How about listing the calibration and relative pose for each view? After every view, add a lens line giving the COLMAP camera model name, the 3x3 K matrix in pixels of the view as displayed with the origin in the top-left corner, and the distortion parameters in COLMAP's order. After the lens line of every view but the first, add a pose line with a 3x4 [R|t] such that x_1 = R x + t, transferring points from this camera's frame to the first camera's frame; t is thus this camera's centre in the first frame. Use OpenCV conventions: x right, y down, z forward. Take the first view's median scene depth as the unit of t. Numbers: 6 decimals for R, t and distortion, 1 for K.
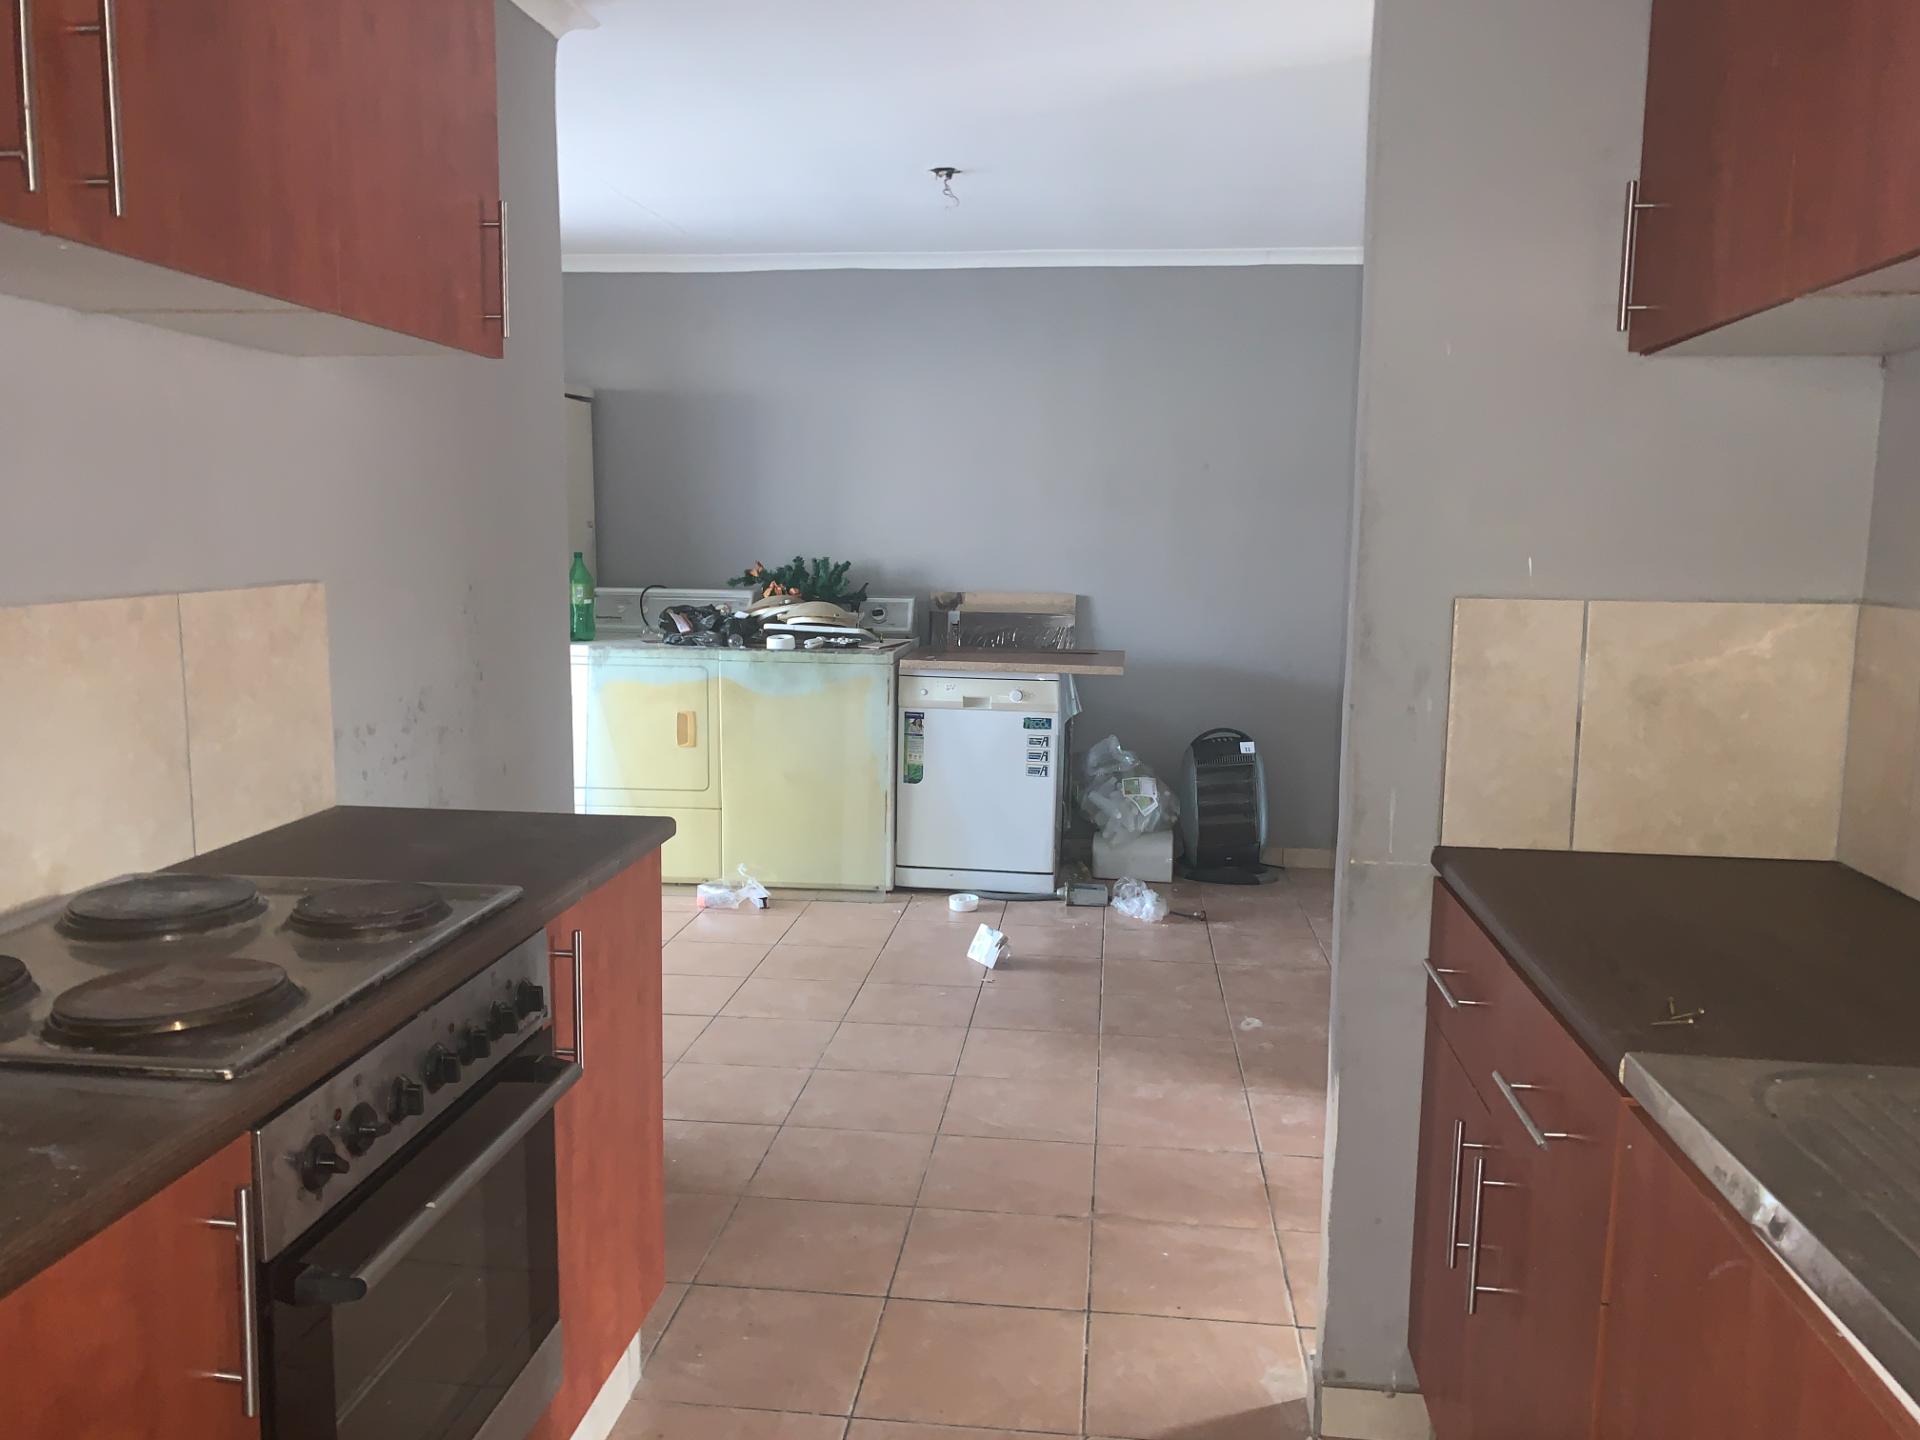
lens RADIAL K [[1466.9, 0, 955.5], [0, 1466.9, 713.1], [0, 0, 1]] dist [0.001626, 0.005553]
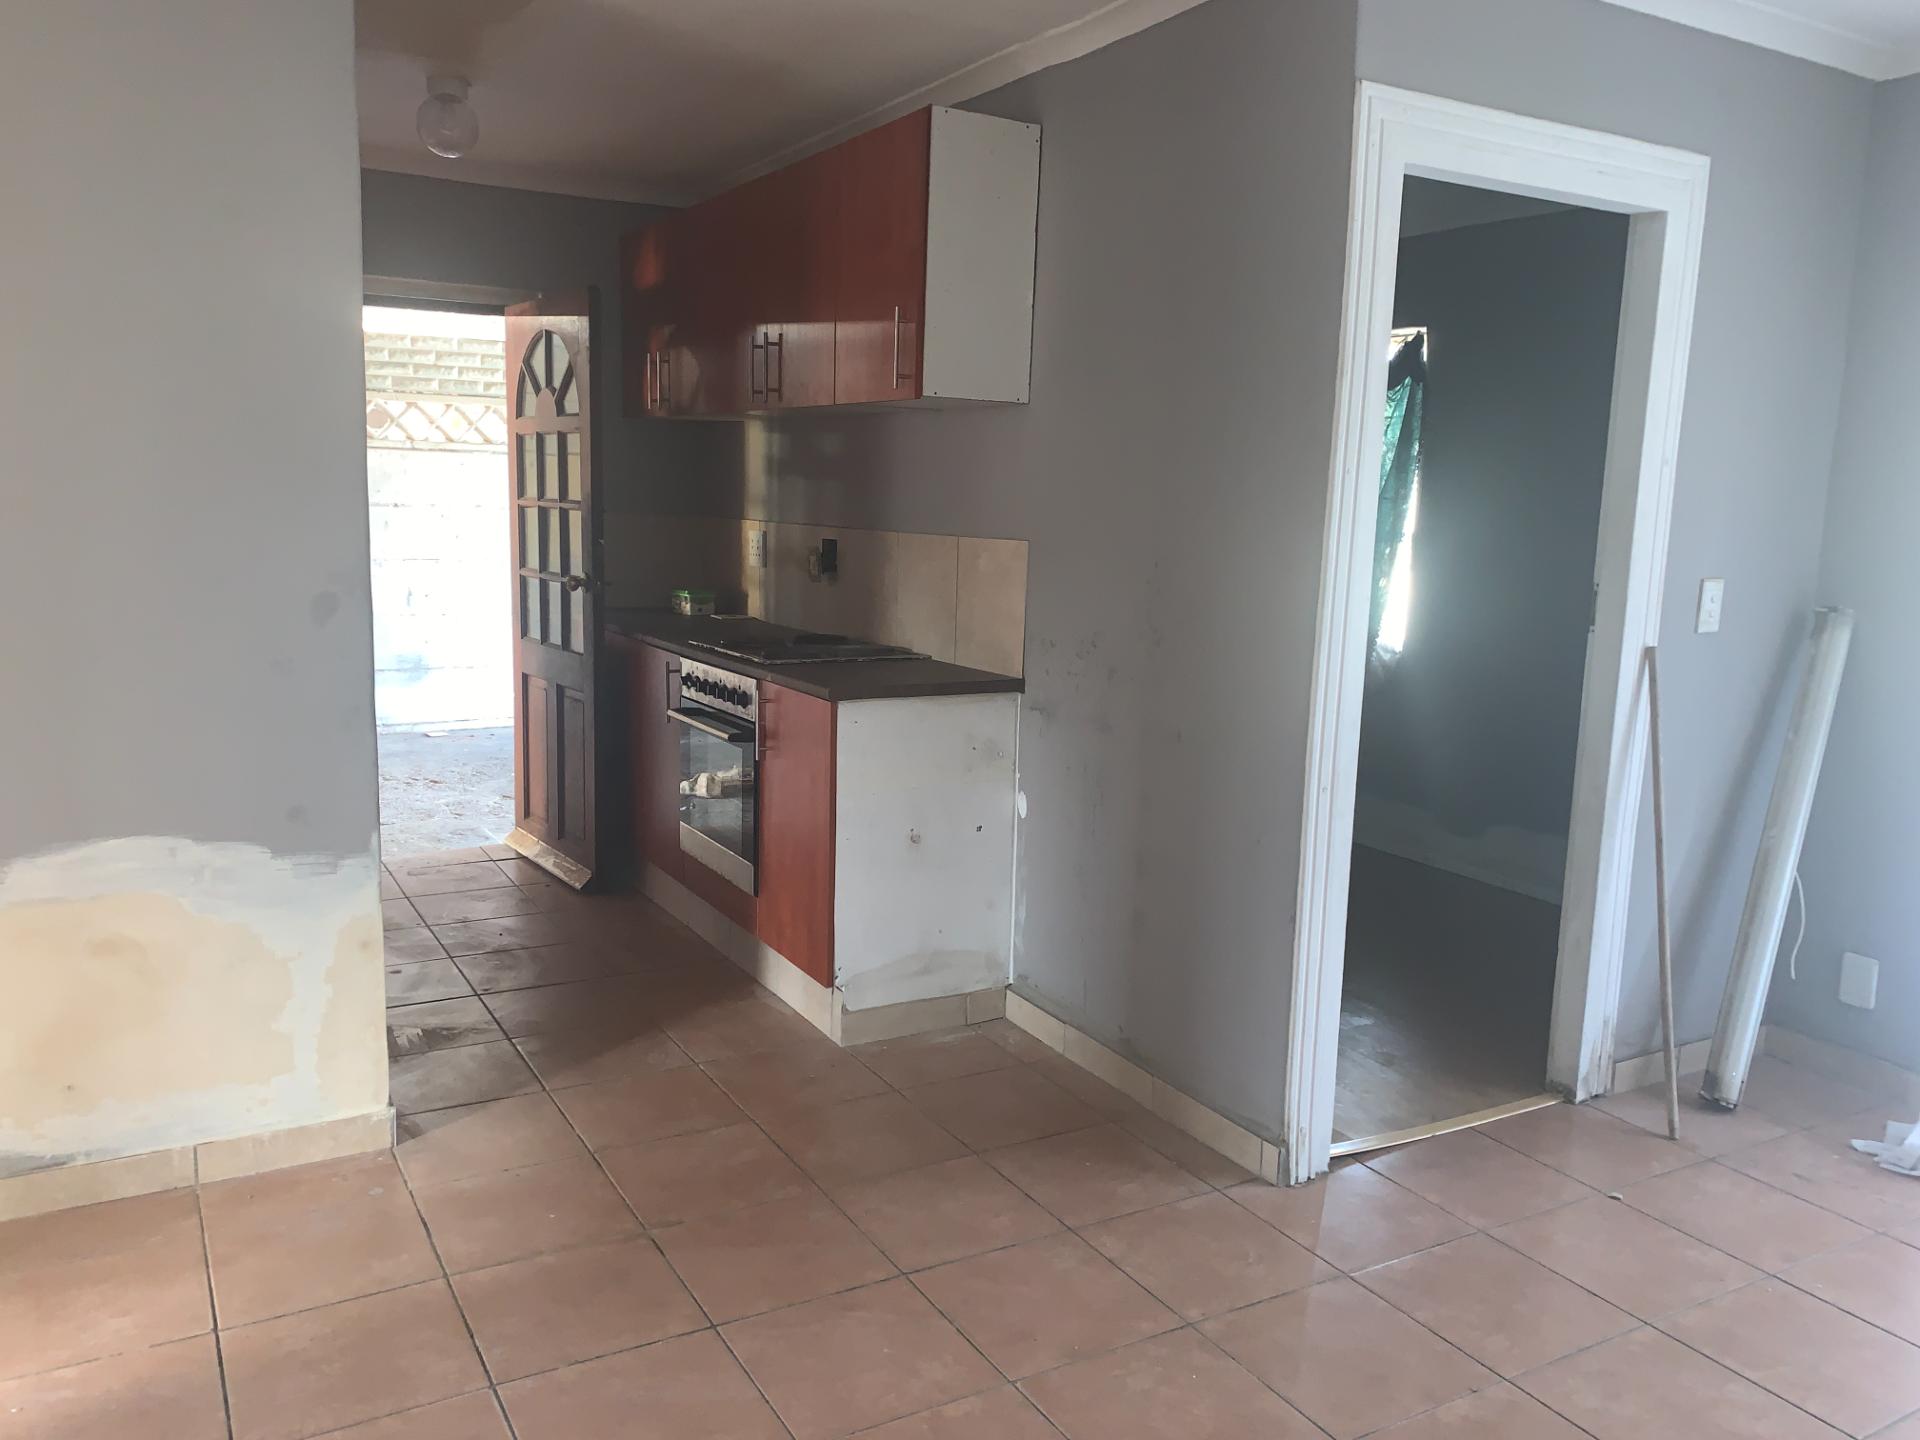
lens RADIAL K [[1475.6, 0, 960.0], [0, 1475.6, 720.0], [0, 0, 1]] dist [0.098298, -0.127068]
pose [[-0.804199, 0.053504, -0.591948, 0.751867], [-0.115214, 0.963016, 0.243569, -0.352195], [0.583087, 0.264078, -0.768292, 2.773067]]
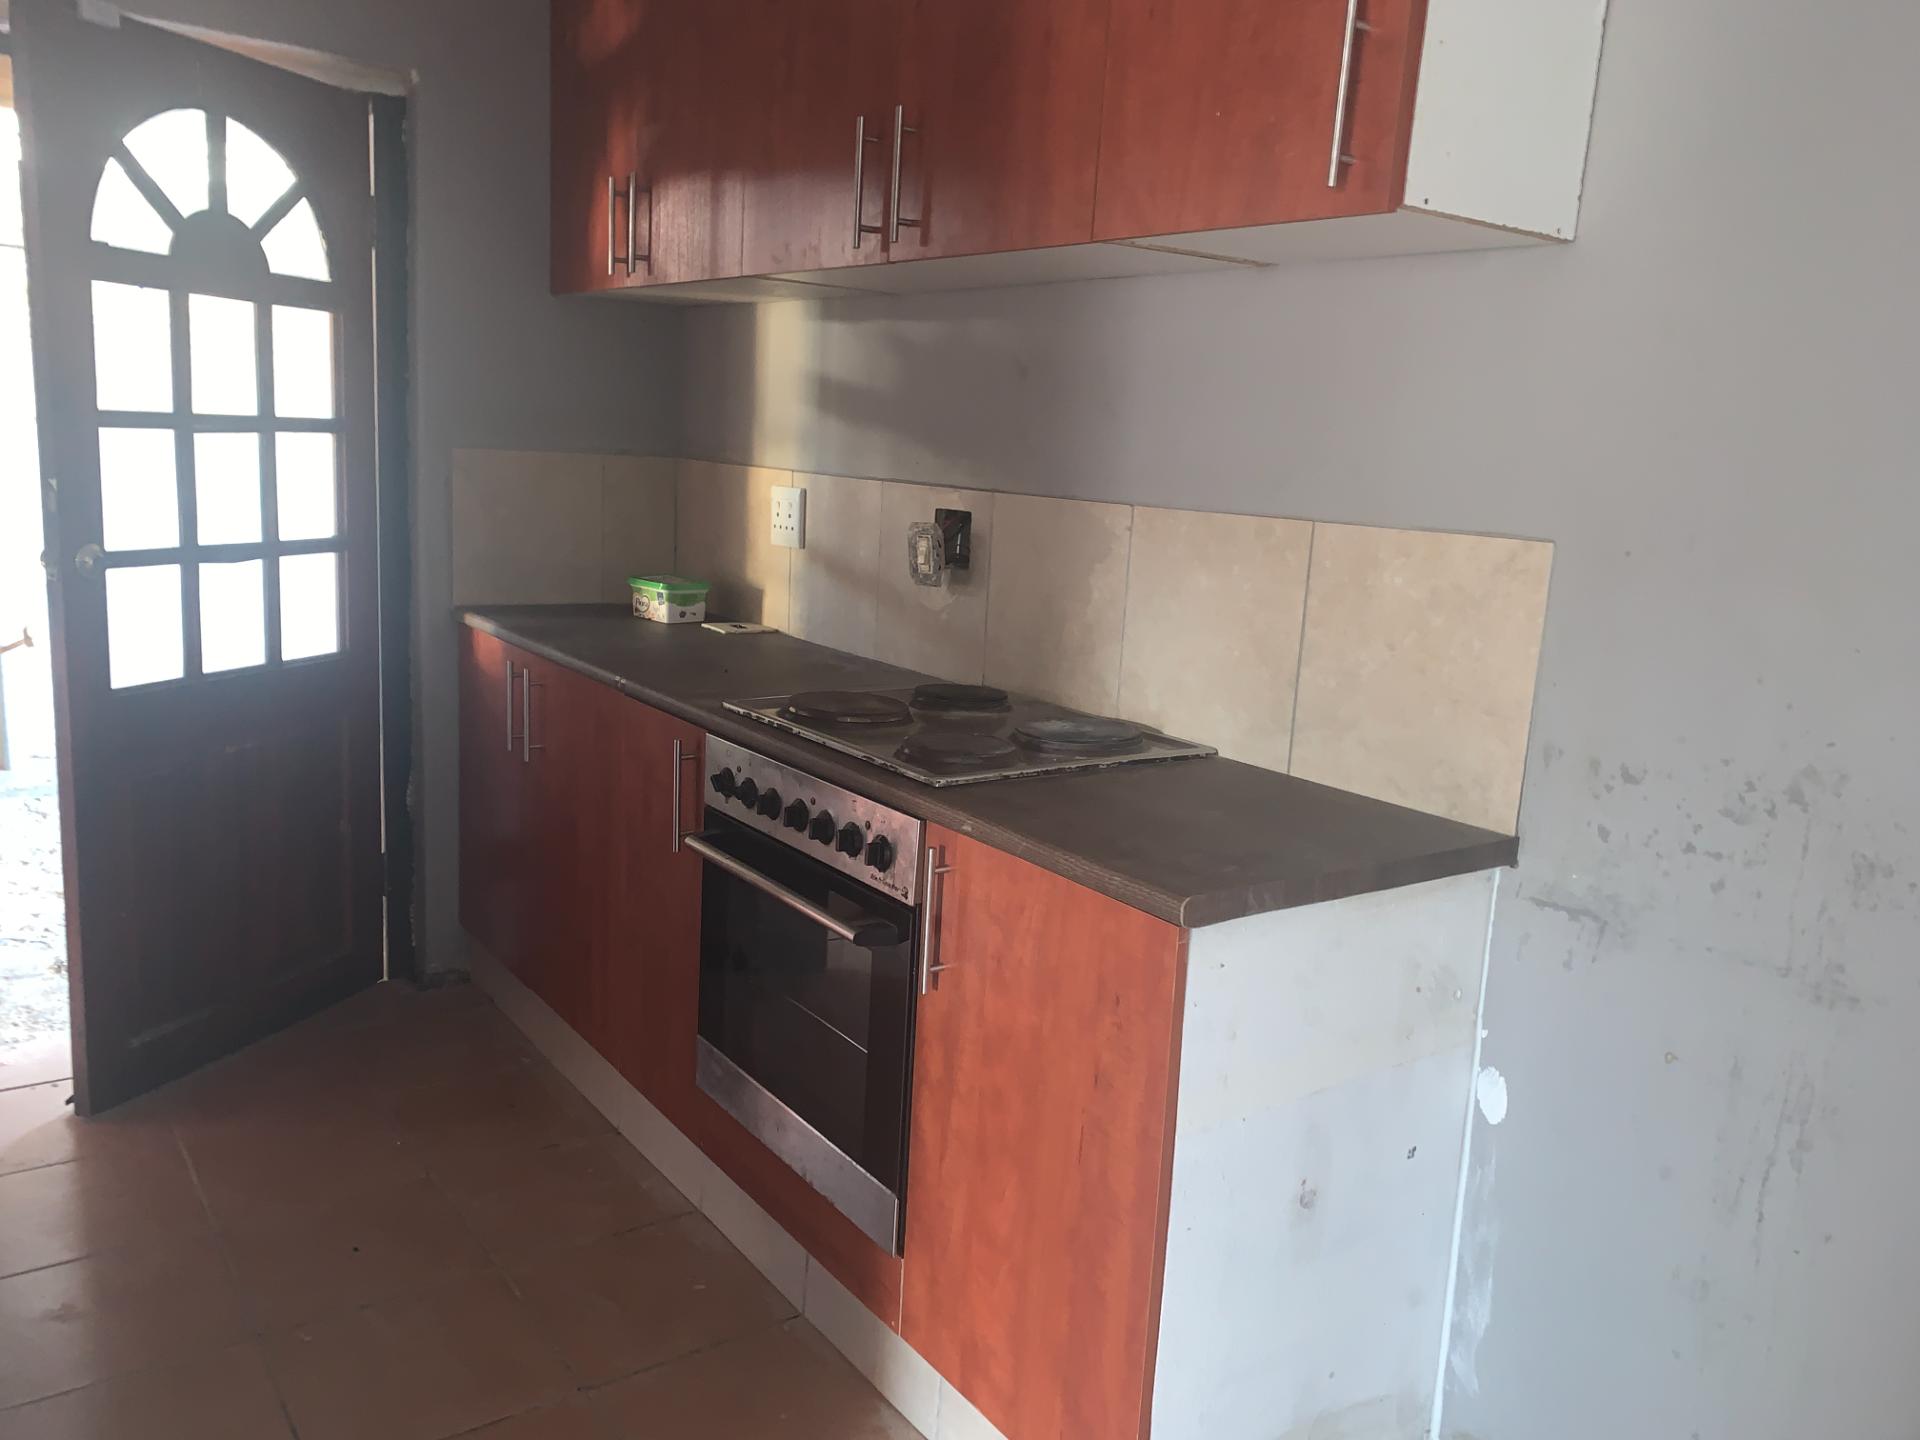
lens RADIAL K [[1472.6, 0, 956.6], [0, 1472.6, 702.7], [0, 0, 1]] dist [0.034434, -0.009304]
pose [[-0.738131, 0.062869, -0.671722, 0.377266], [-0.152680, 0.954251, 0.257086, -0.195102], [0.657154, 0.292321, -0.694764, 1.646158]]
